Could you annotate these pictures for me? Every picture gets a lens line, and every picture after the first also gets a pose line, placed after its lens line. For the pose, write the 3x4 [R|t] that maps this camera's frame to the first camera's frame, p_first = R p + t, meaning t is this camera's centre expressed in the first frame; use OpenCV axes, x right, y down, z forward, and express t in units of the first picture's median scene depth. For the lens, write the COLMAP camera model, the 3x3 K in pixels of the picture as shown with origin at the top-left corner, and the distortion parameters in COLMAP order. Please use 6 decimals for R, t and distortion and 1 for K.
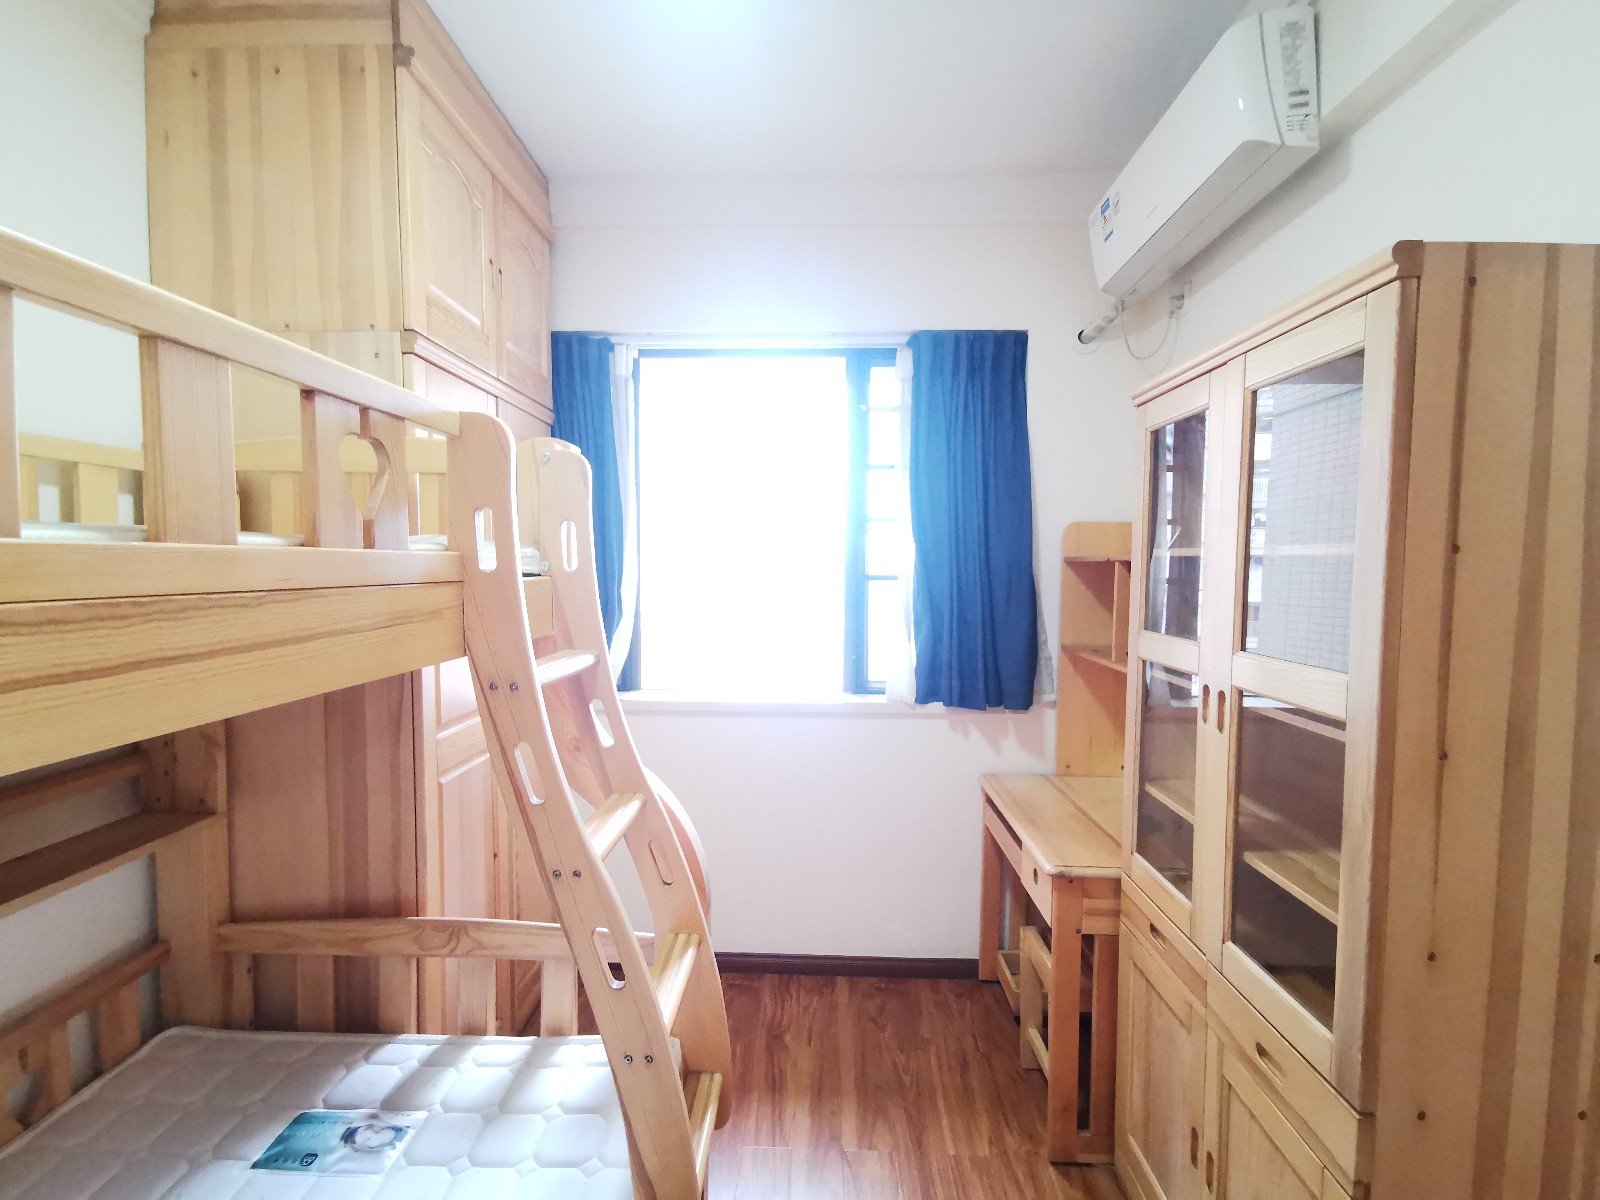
lens RADIAL K [[746.4, 0, 800.0], [0, 746.4, 600.0], [0, 0, 1]] dist [-0.001950, 0.012471]
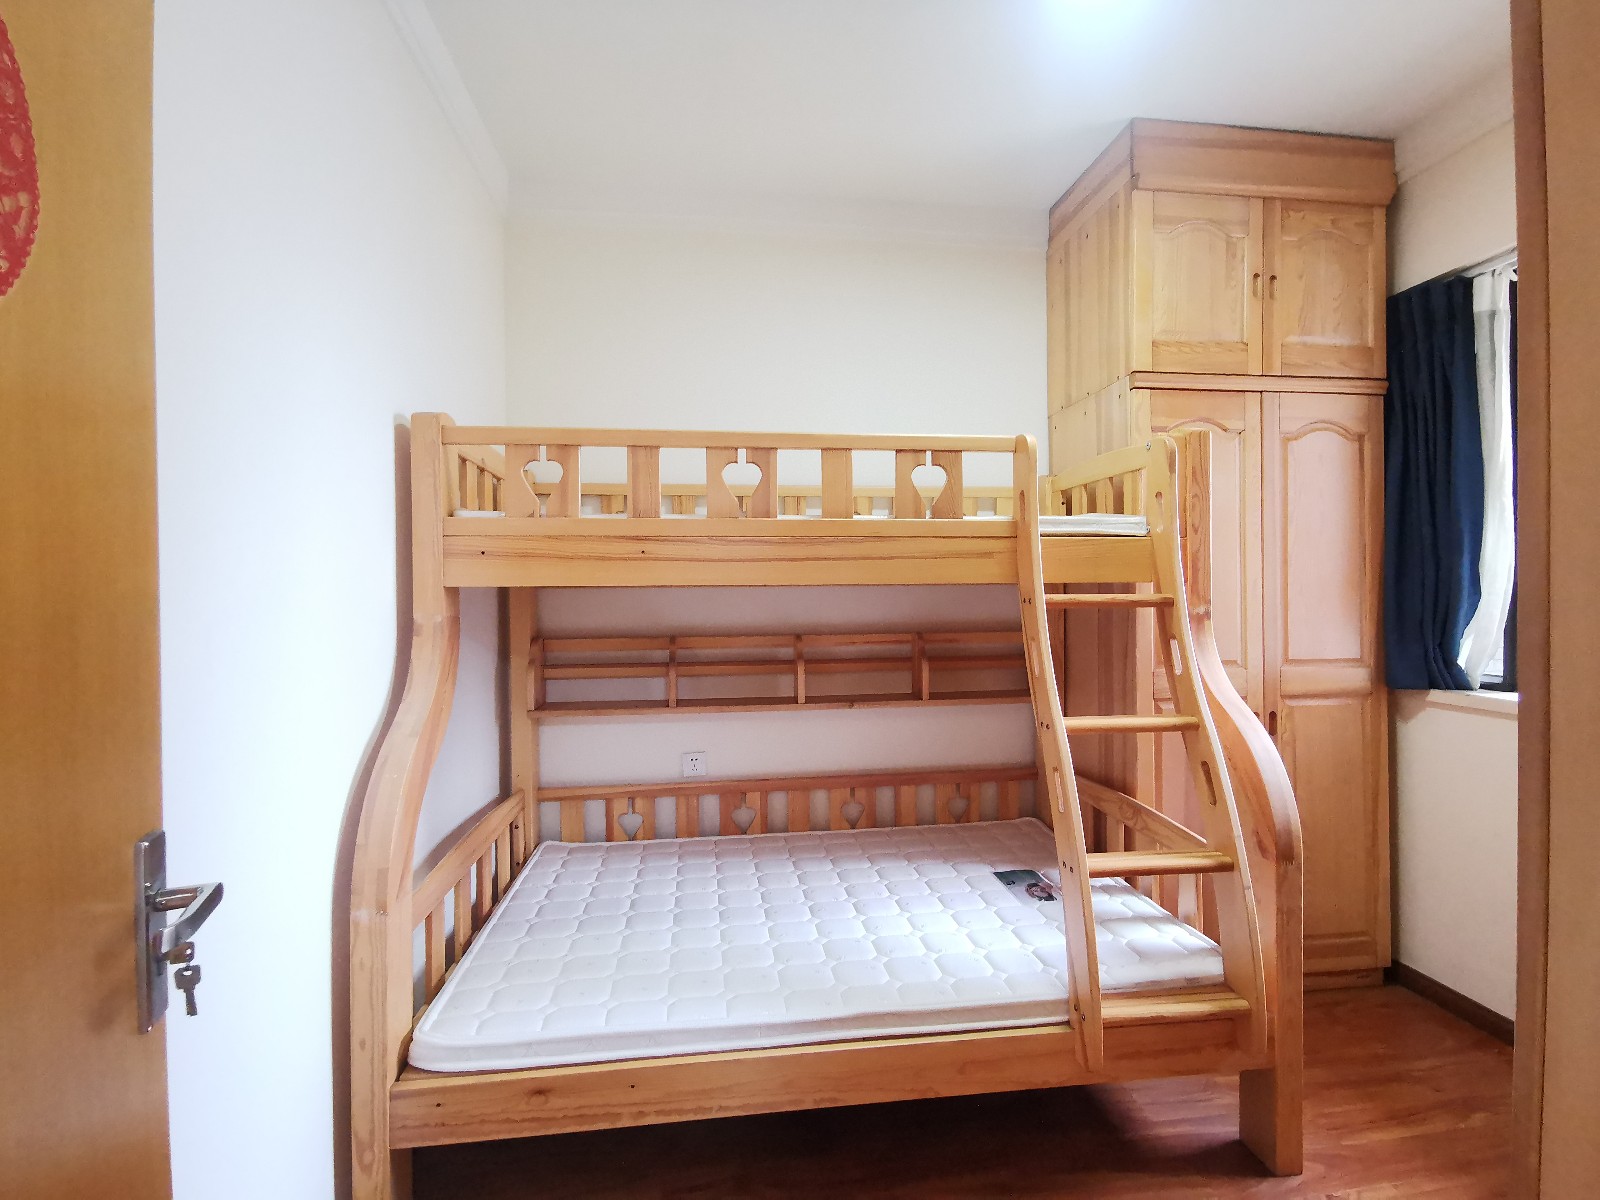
lens RADIAL K [[746.4, 0, 800.0], [0, 746.4, 600.0], [0, 0, 1]] dist [-0.001950, 0.012471]
pose [[0.166432, 0.003266, -0.986048, 0.757469], [-0.038653, 0.999248, -0.003215, 0.094965], [0.985295, 0.038648, 0.166433, 0.170059]]
